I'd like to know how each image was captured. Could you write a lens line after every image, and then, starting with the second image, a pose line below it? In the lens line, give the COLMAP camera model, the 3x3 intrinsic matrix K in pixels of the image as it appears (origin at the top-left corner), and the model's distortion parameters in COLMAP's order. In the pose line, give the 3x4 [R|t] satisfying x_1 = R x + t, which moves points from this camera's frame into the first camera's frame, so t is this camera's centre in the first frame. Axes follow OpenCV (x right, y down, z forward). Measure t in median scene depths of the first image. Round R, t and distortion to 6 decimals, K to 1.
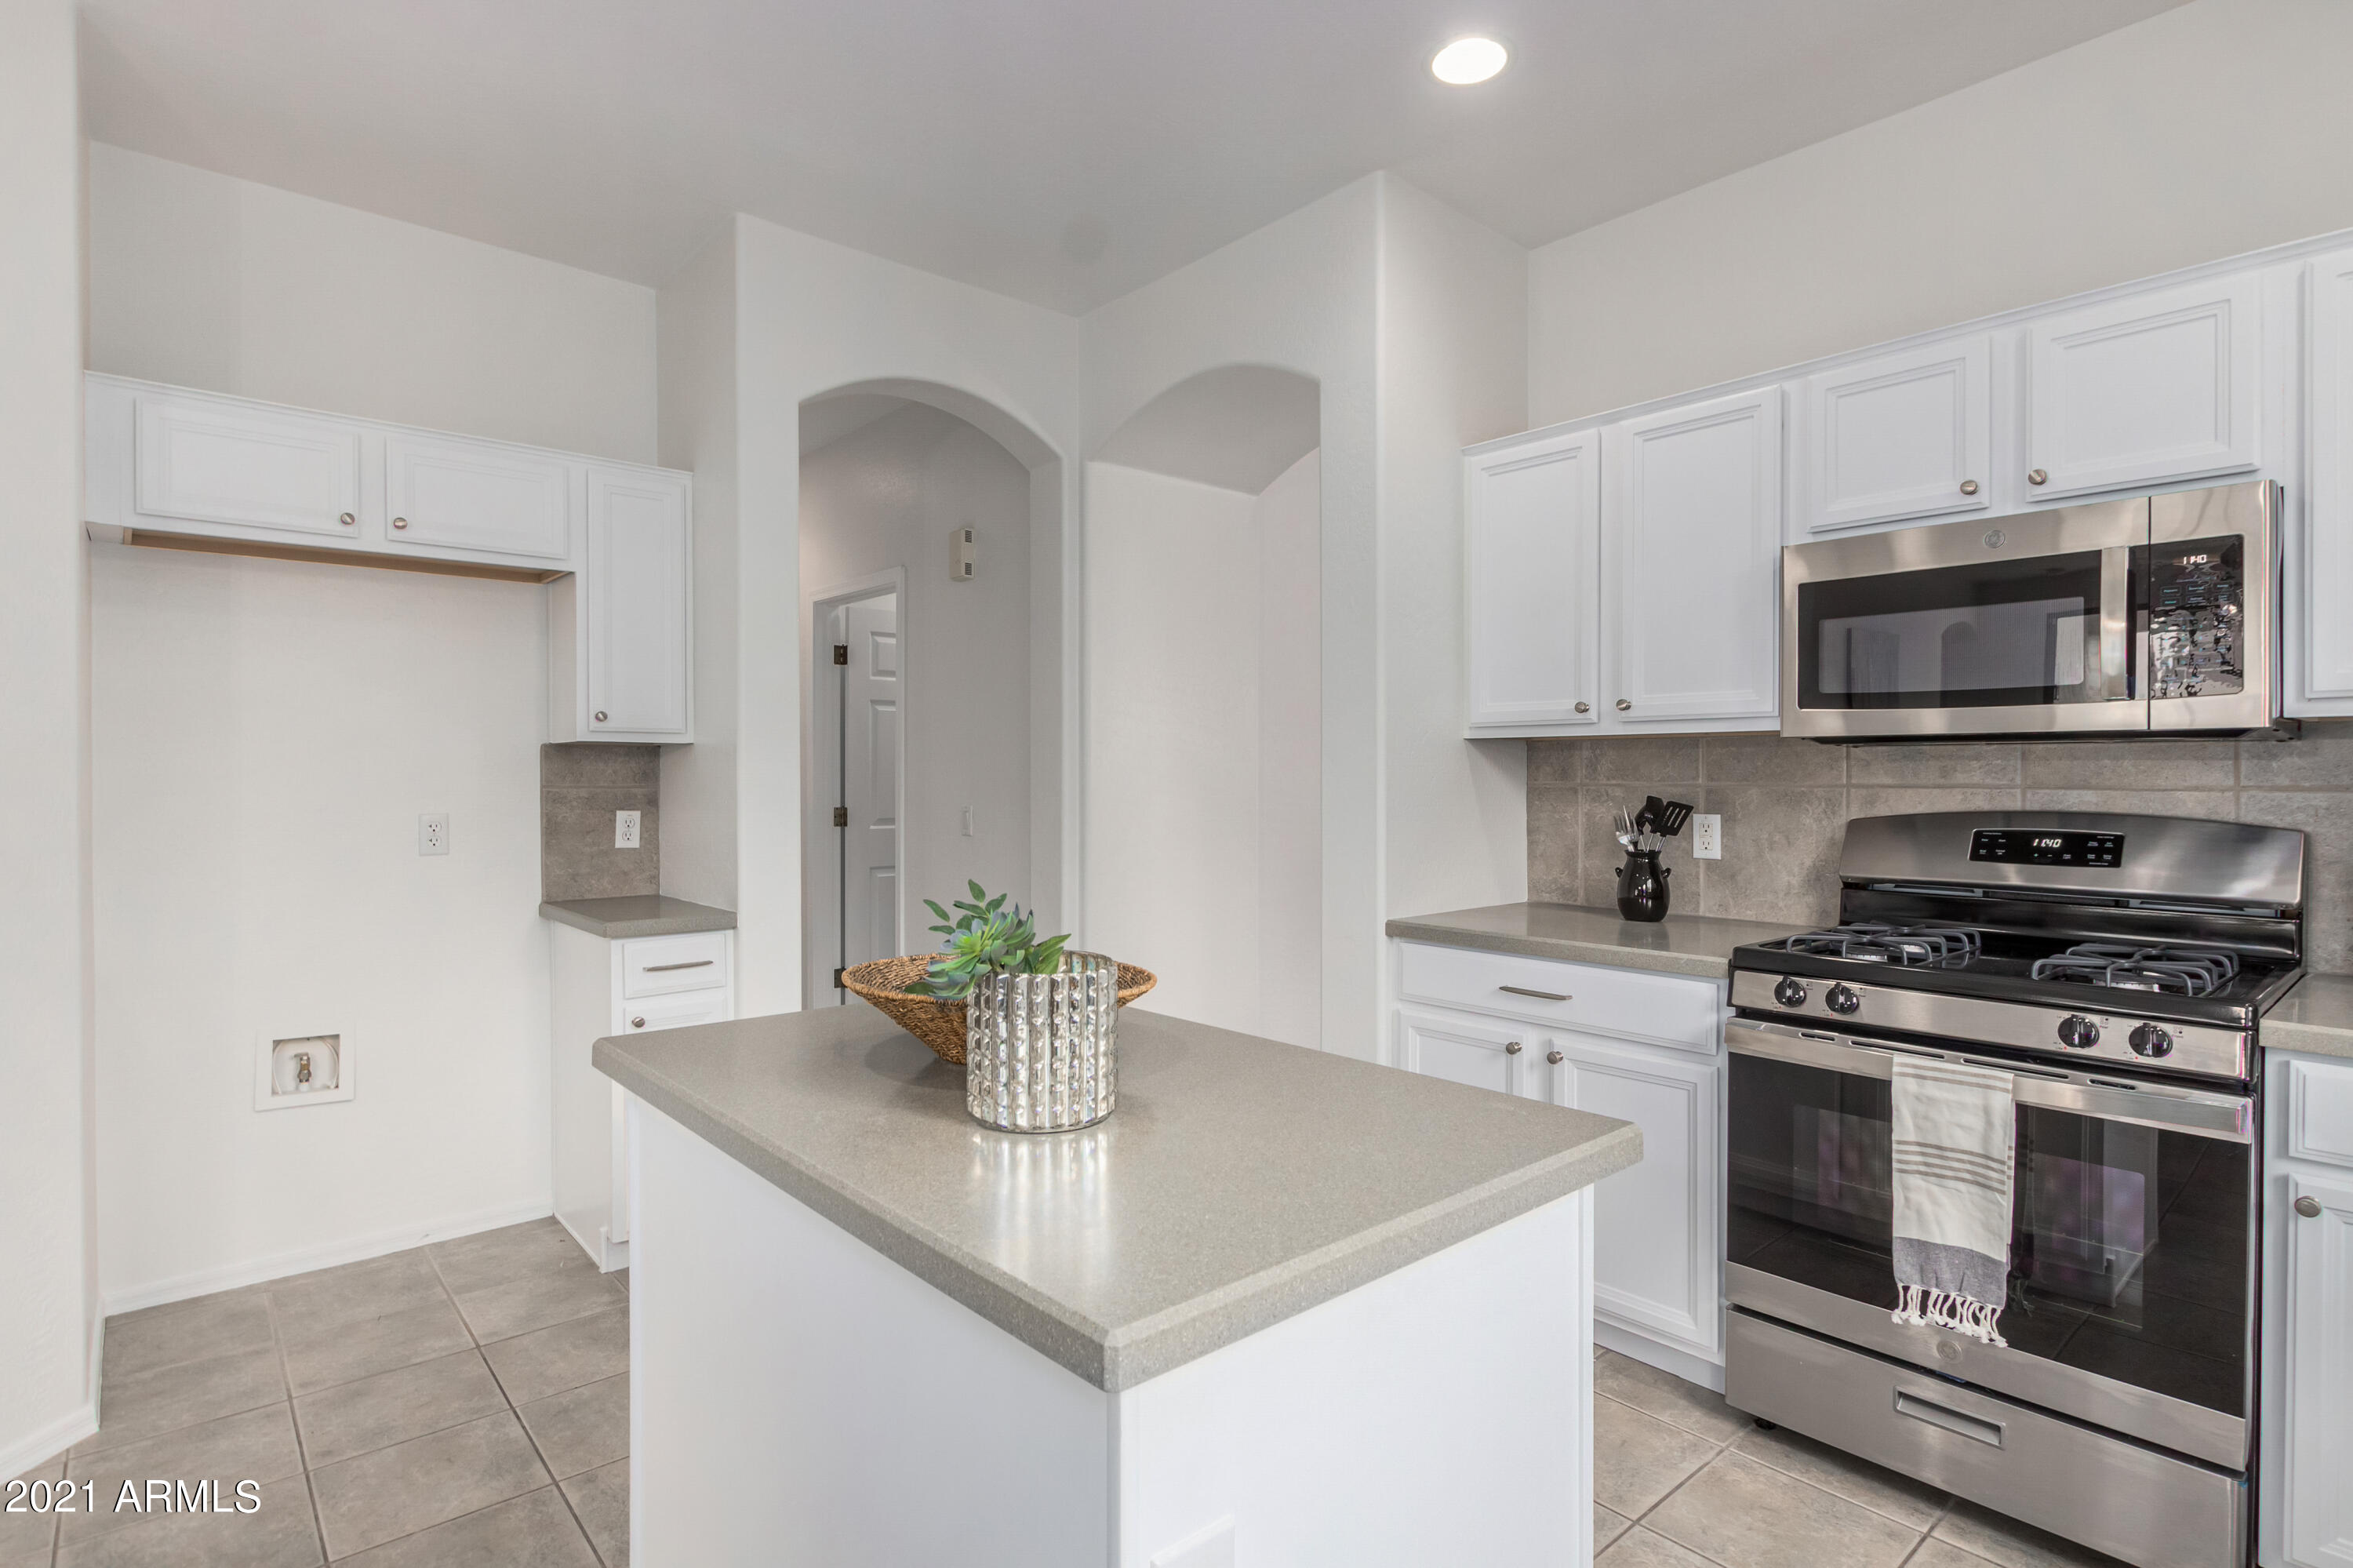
lens RADIAL K [[1212.6, 0, 1156.6], [0, 1212.6, 773.5], [0, 0, 1]] dist [-0.001499, -0.001043]
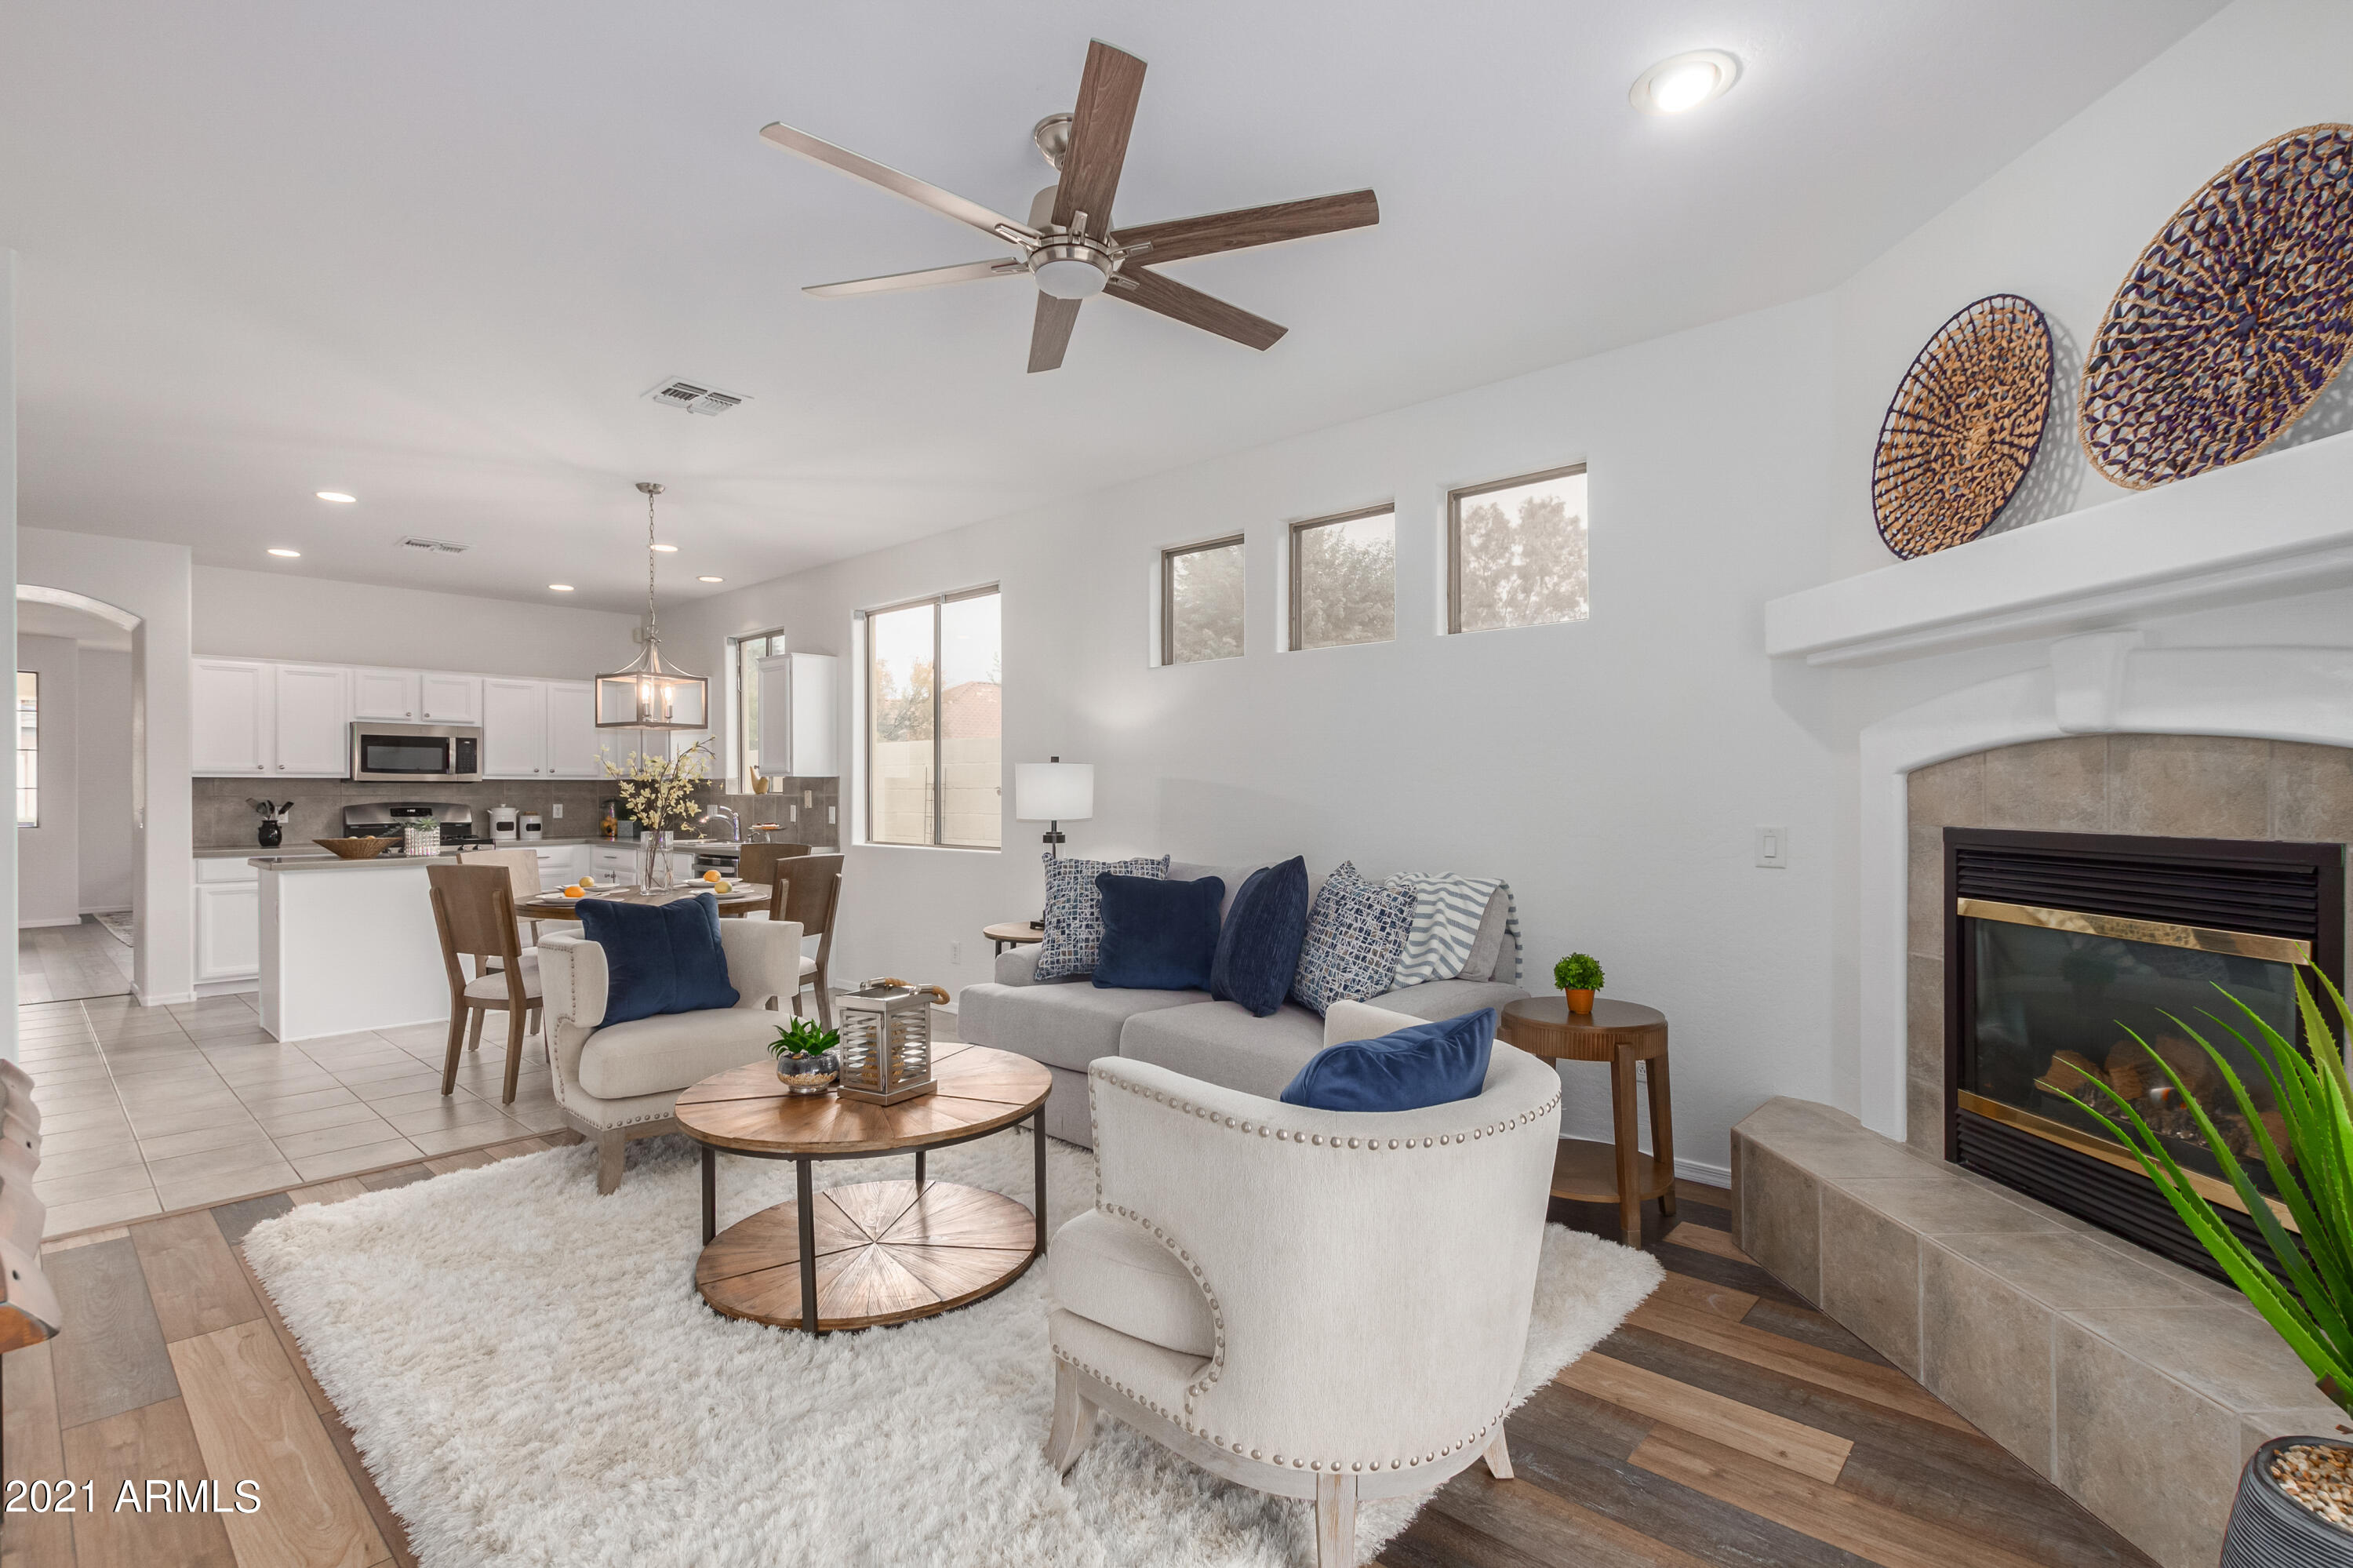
lens RADIAL K [[1088.9, 0, 1169.8], [0, 1088.9, 805.8], [0, 0, 1]] dist [-0.001360, -0.000197]
pose [[-0.119722, -0.007371, 0.992780, -2.466214], [0.009141, 0.999922, 0.008526, 0.032083], [-0.992765, 0.010096, -0.119646, -0.771716]]
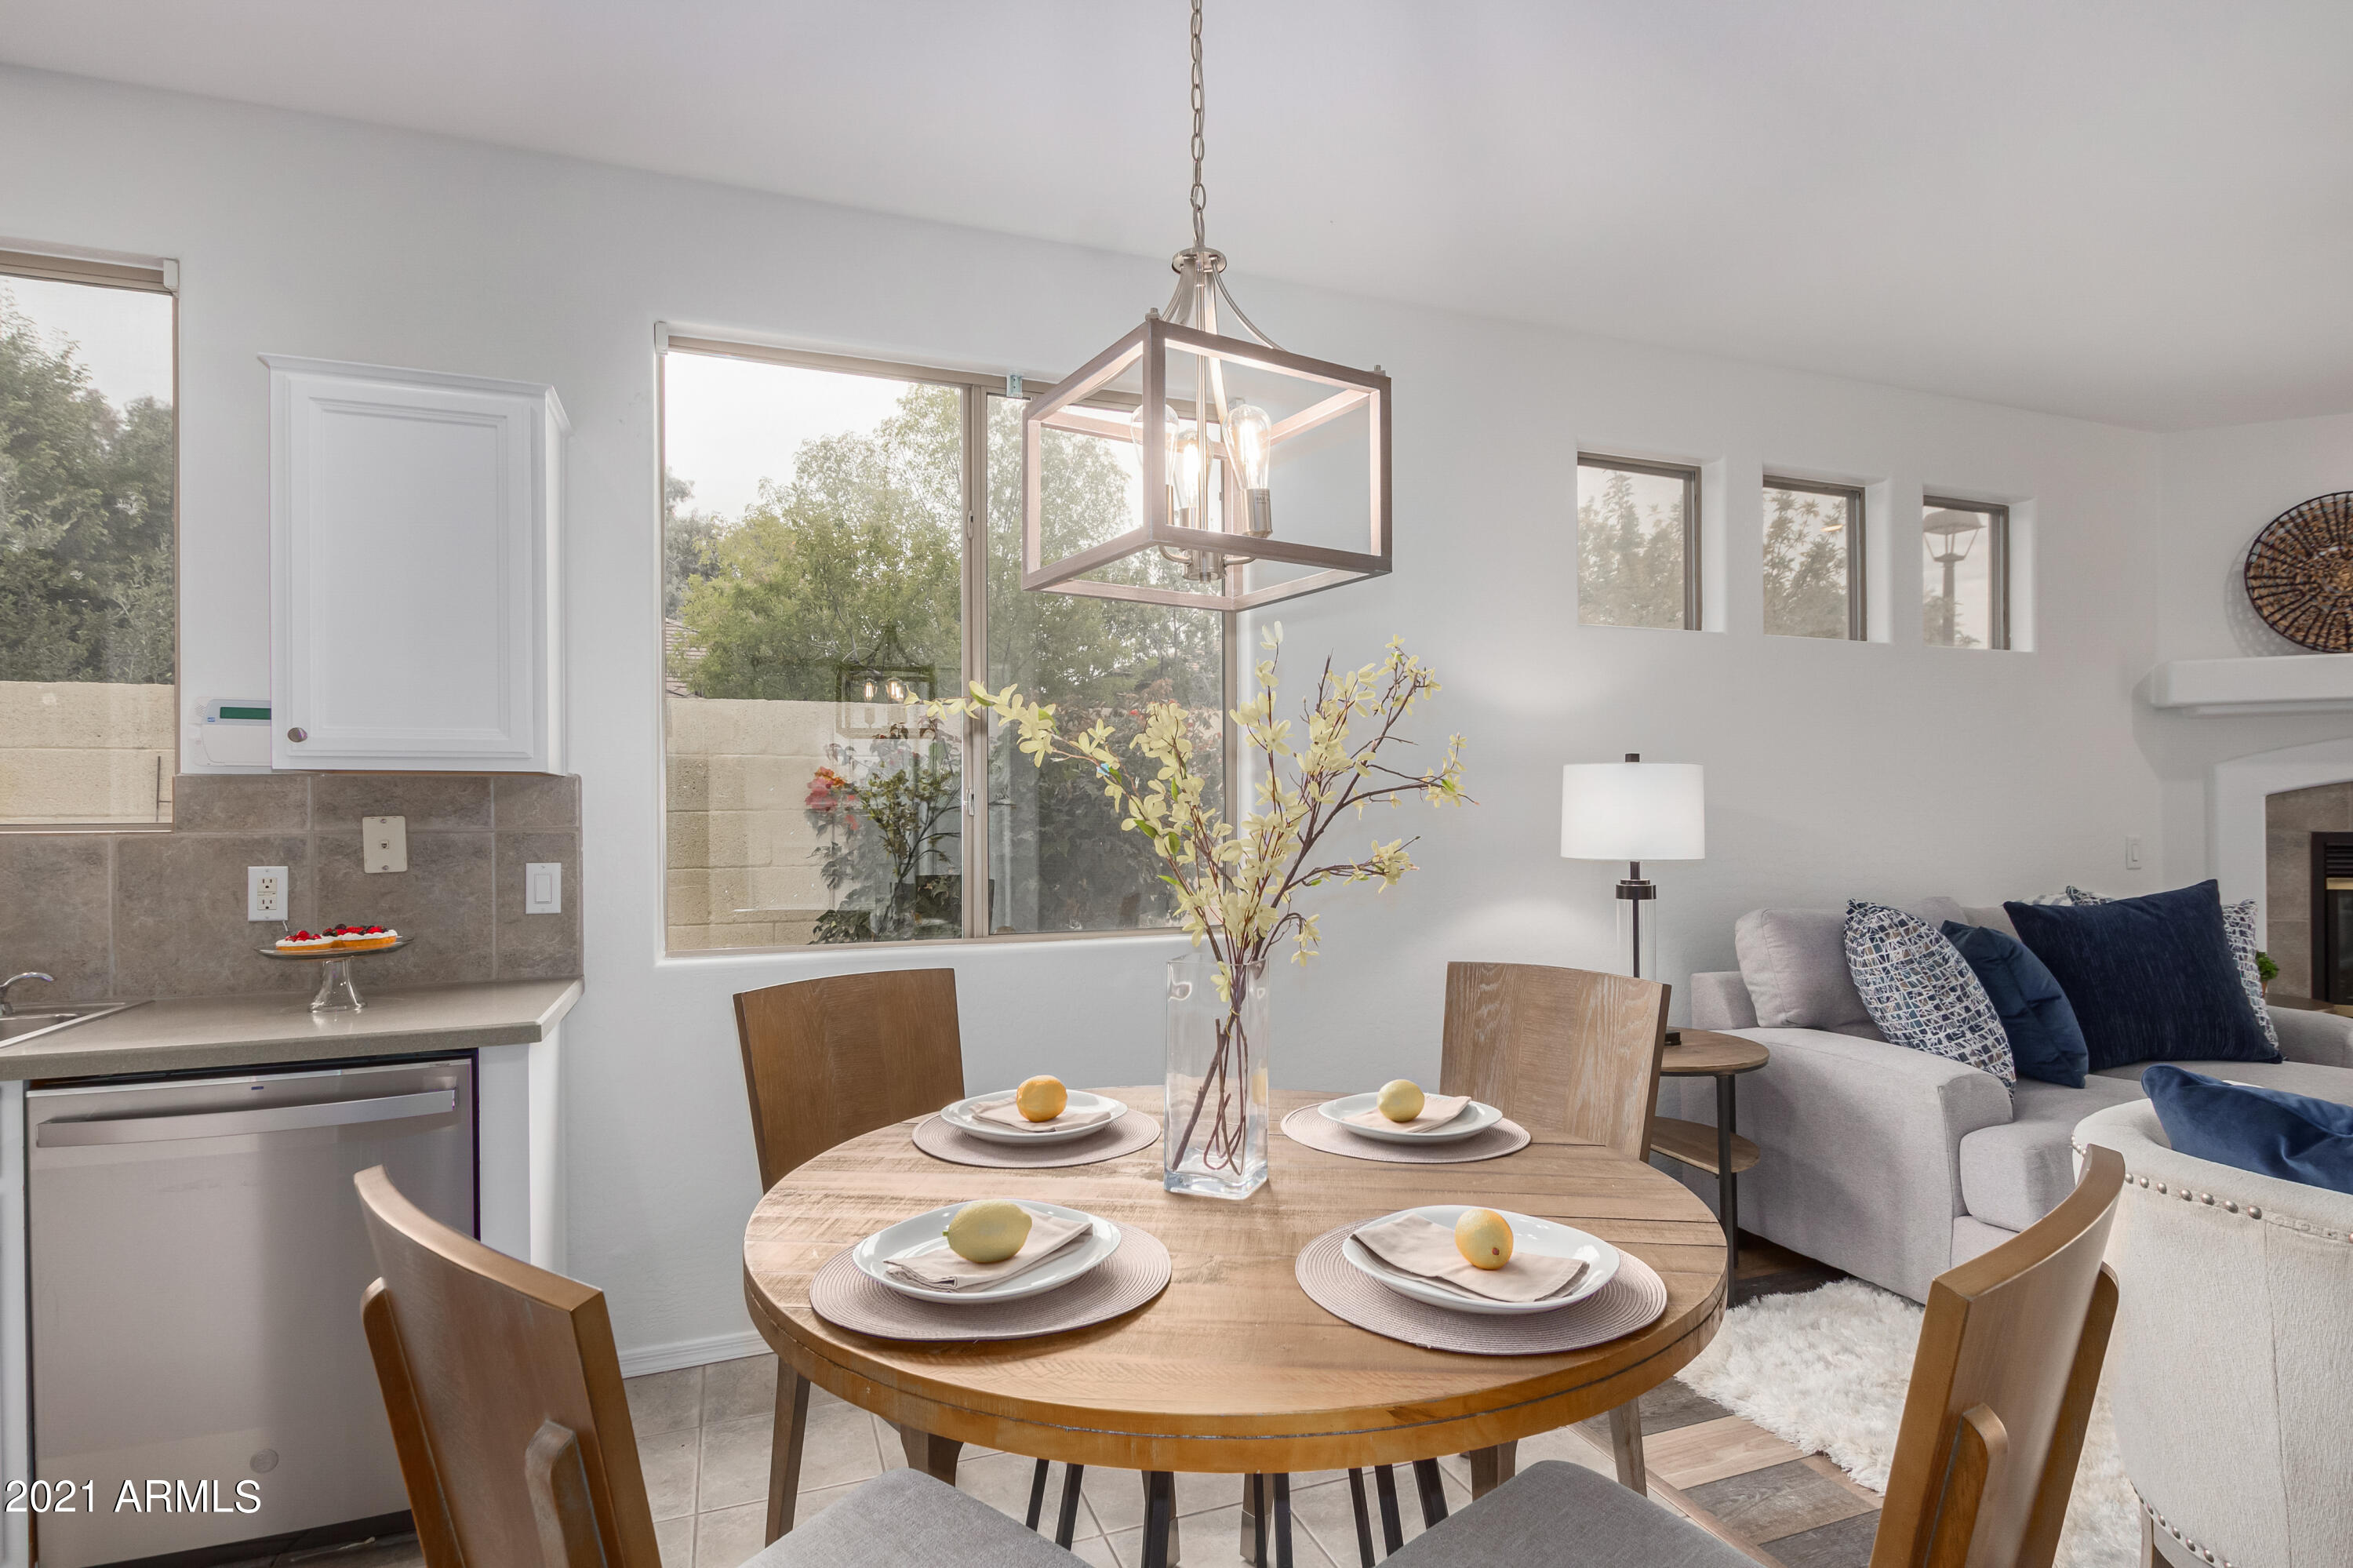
lens RADIAL K [[1212.6, 0, 1205.5], [0, 1212.6, 818.2], [0, 0, 1]] dist [-0.001499, -0.001043]
pose [[-0.946474, 0.011775, 0.322567, -0.620253], [0.015050, 0.999857, 0.007659, 0.011405], [-0.322430, 0.012103, -0.946516, 0.484223]]
